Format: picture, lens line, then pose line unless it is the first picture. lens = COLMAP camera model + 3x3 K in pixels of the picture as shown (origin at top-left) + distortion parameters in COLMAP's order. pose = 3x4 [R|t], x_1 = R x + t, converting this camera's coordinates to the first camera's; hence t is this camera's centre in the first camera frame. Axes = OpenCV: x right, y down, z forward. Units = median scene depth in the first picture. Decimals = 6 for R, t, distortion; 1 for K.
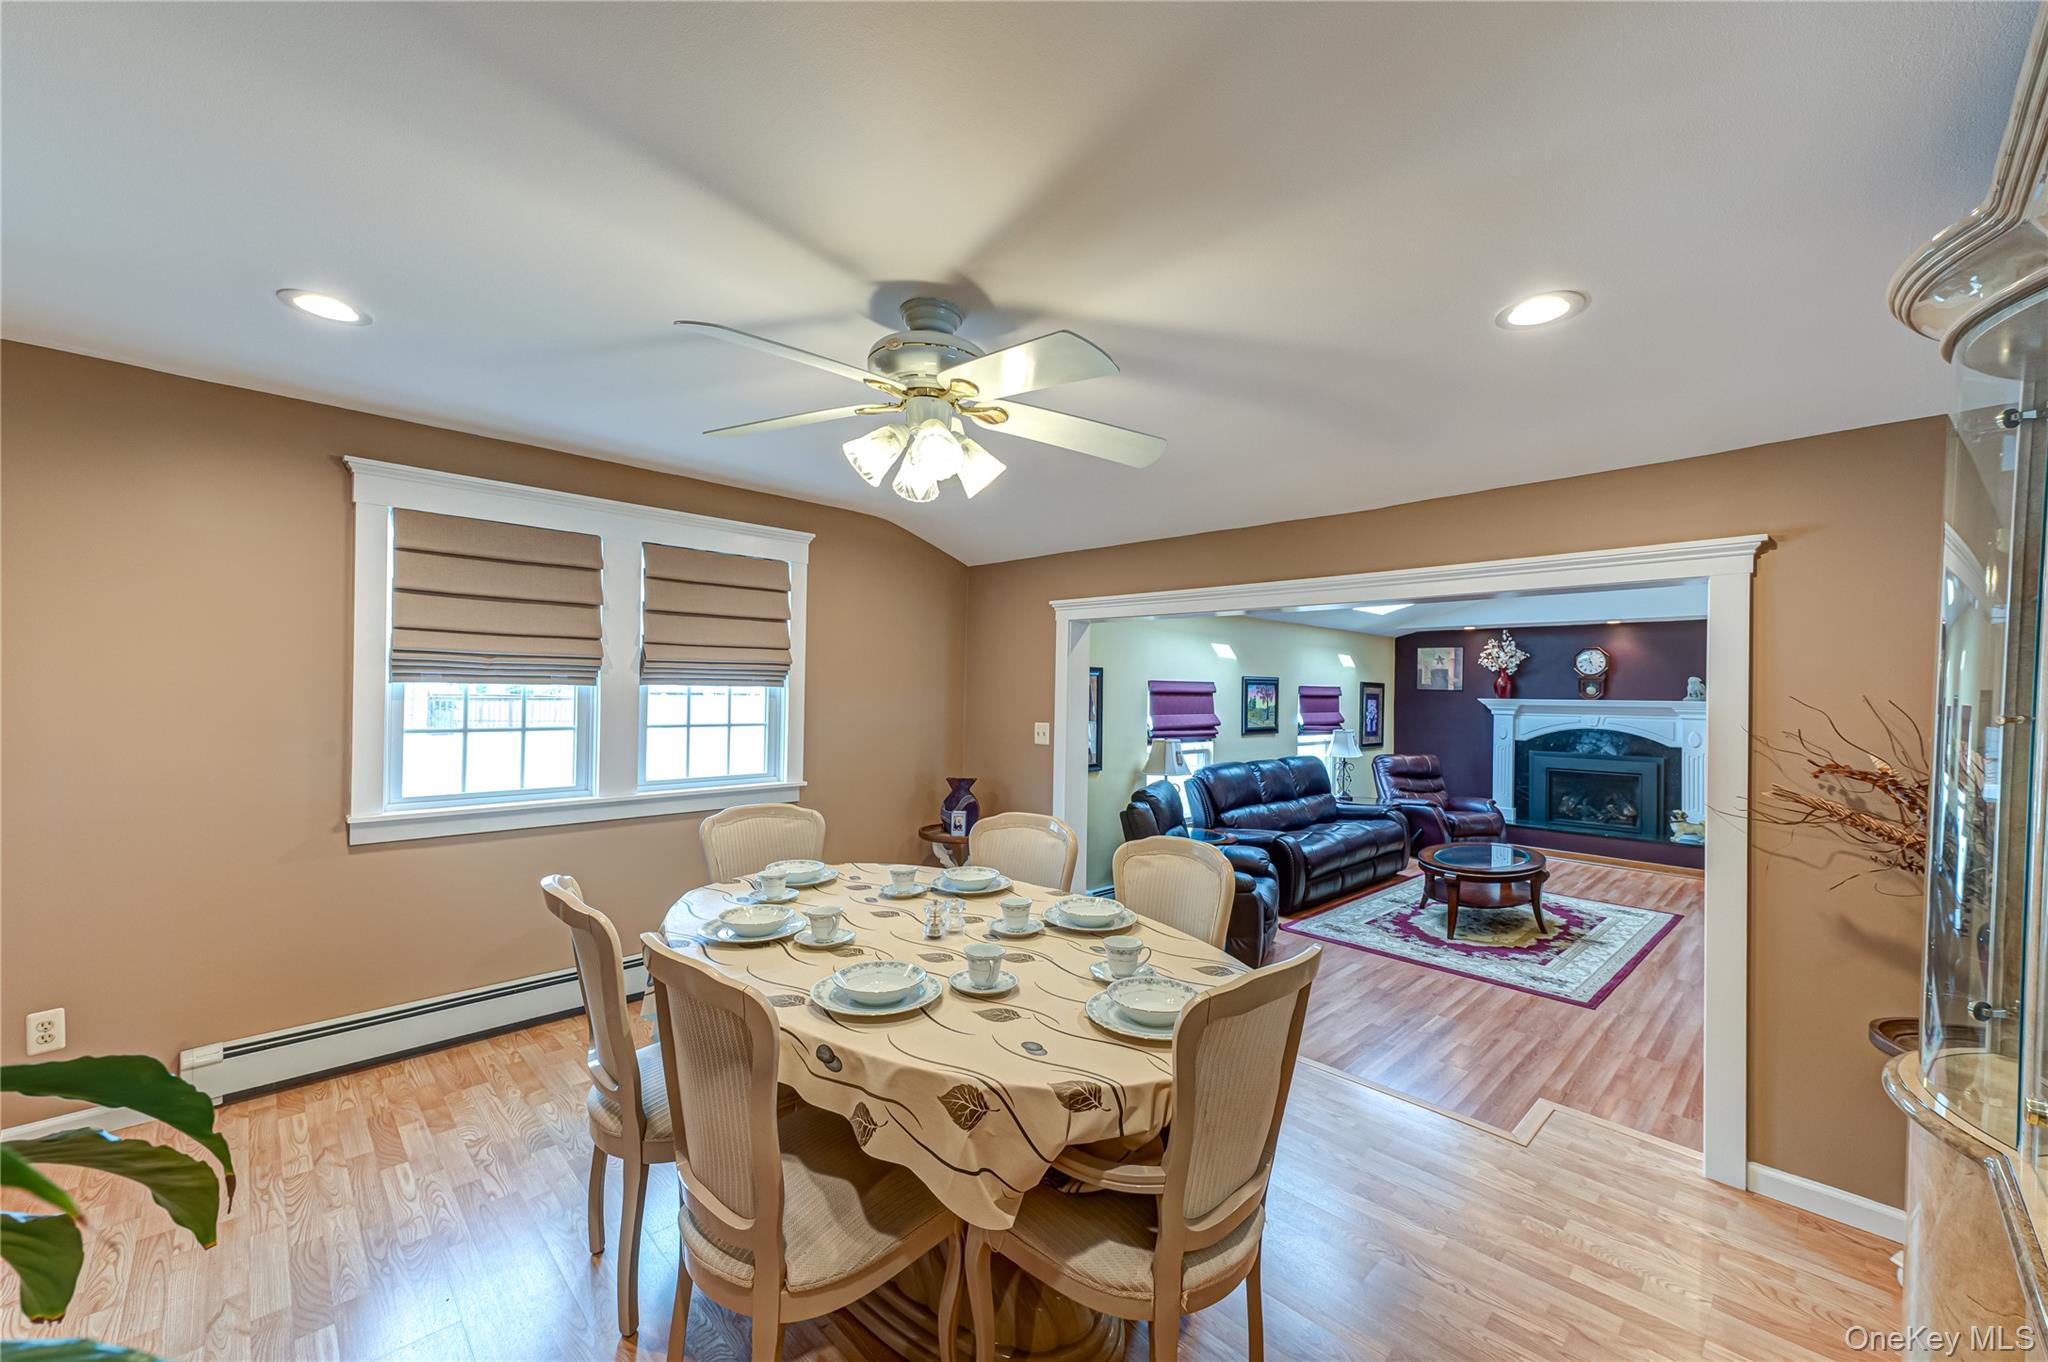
lens RADIAL K [[792.2, 0, 1027.9], [0, 792.2, 689.0], [0, 0, 1]] dist [0.016906, -0.000955]
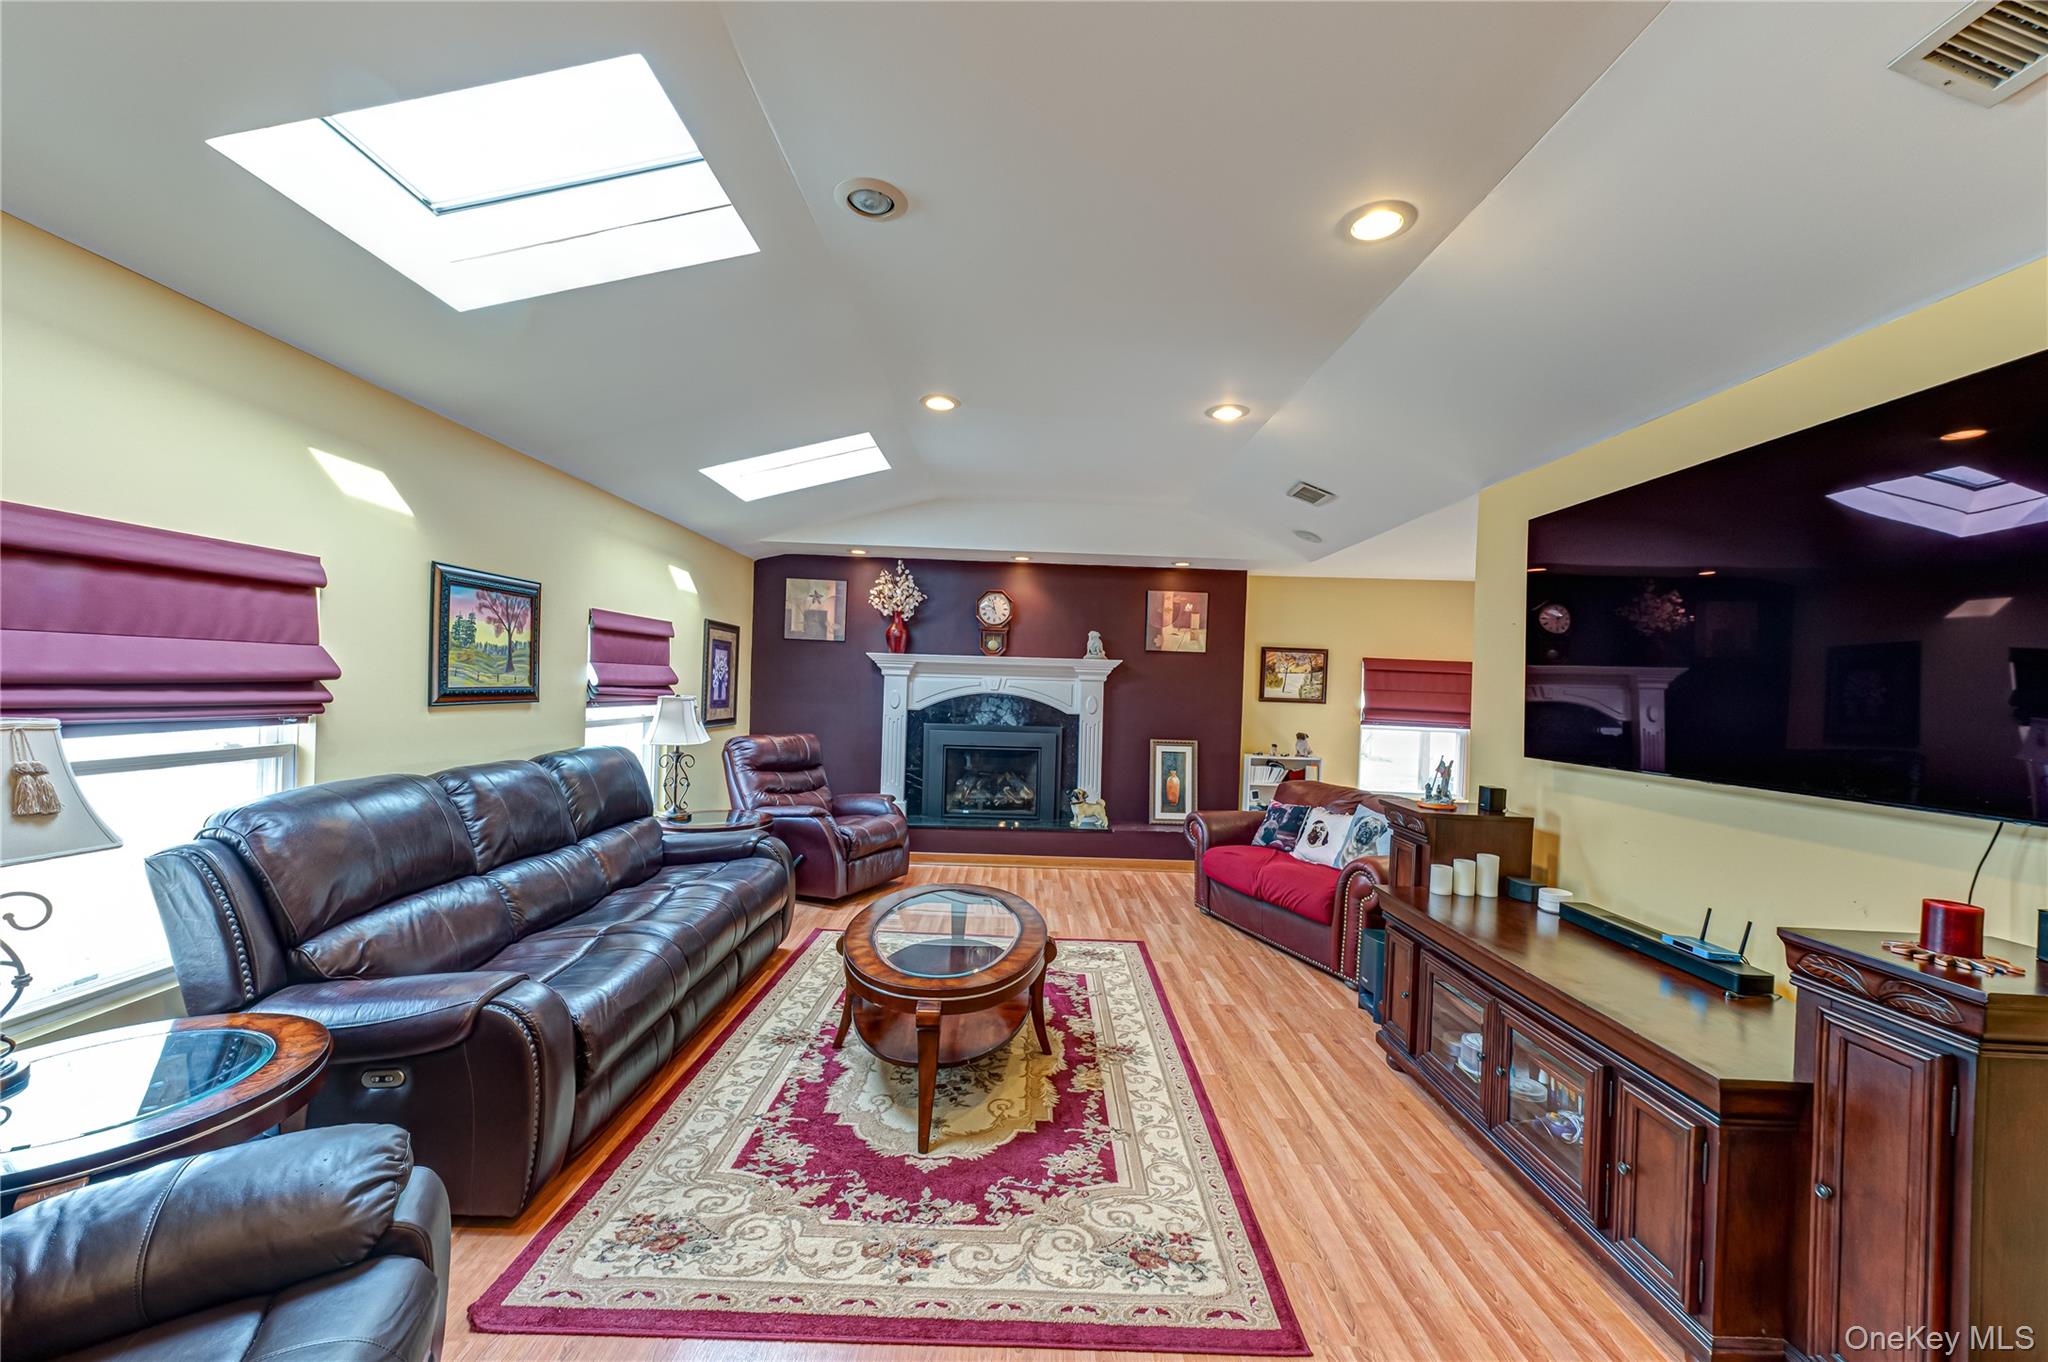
lens RADIAL K [[792.2, 0, 1029.3], [0, 792.2, 687.6], [0, 0, 1]] dist [0.016906, -0.000955]
pose [[0.690381, 0.004596, 0.723432, 0.176704], [-0.023841, 0.999581, 0.016402, 0.033038], [-0.723053, -0.028571, 0.690201, 0.469274]]
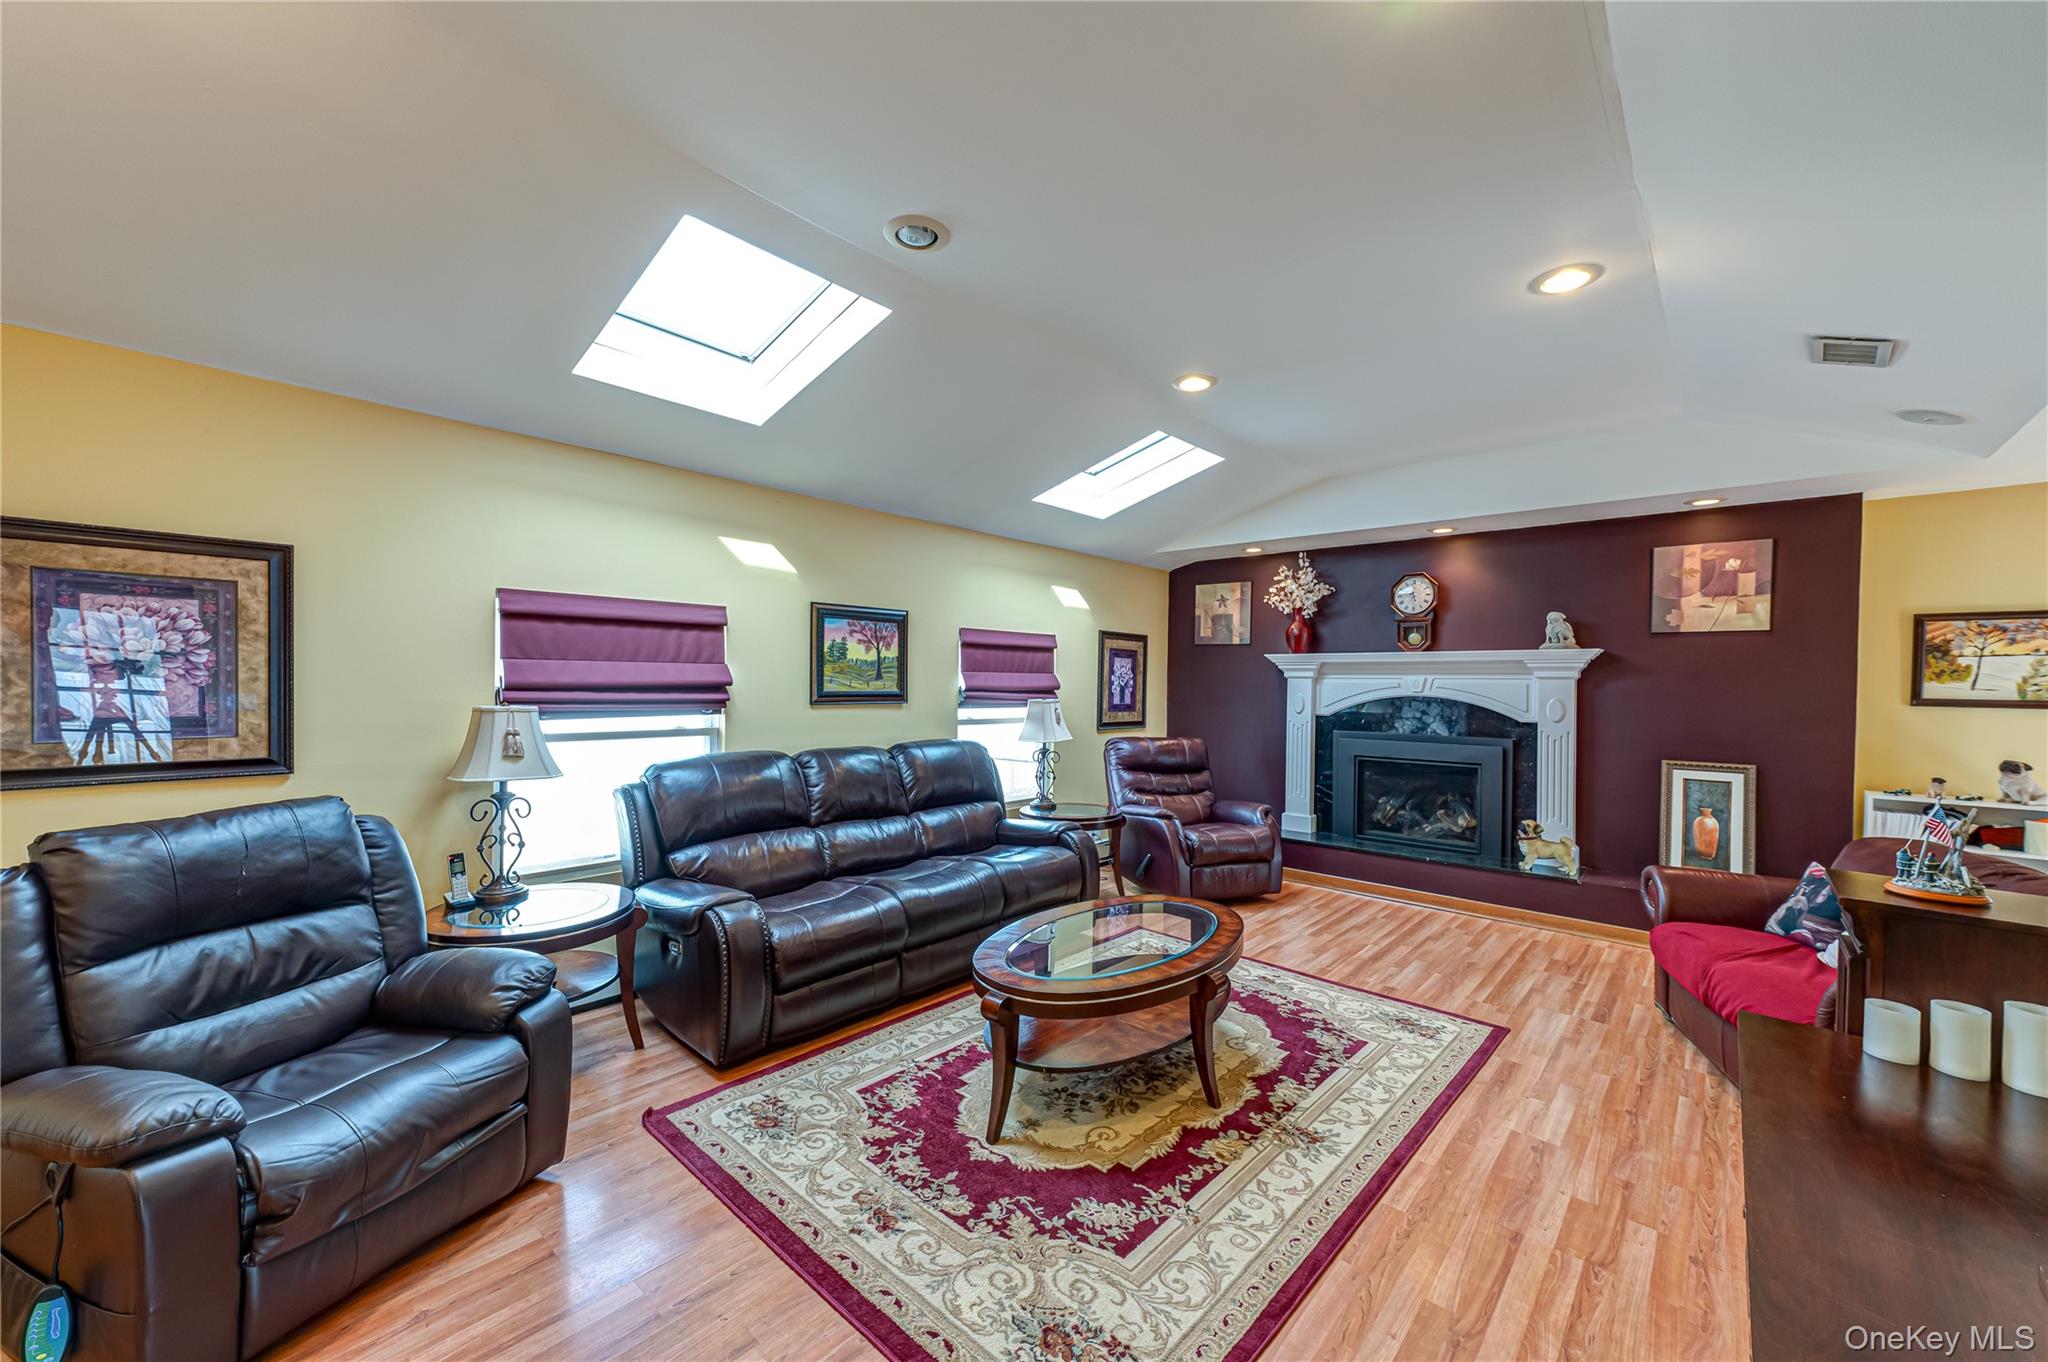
lens RADIAL K [[792.2, 0, 1030.2], [0, 792.2, 687.4], [0, 0, 1]] dist [0.016906, -0.000955]
pose [[0.997630, -0.002241, 0.068769, 0.371824], [0.001499, 0.999940, 0.010841, 0.037871], [-0.068789, -0.010713, 0.997574, 0.395495]]
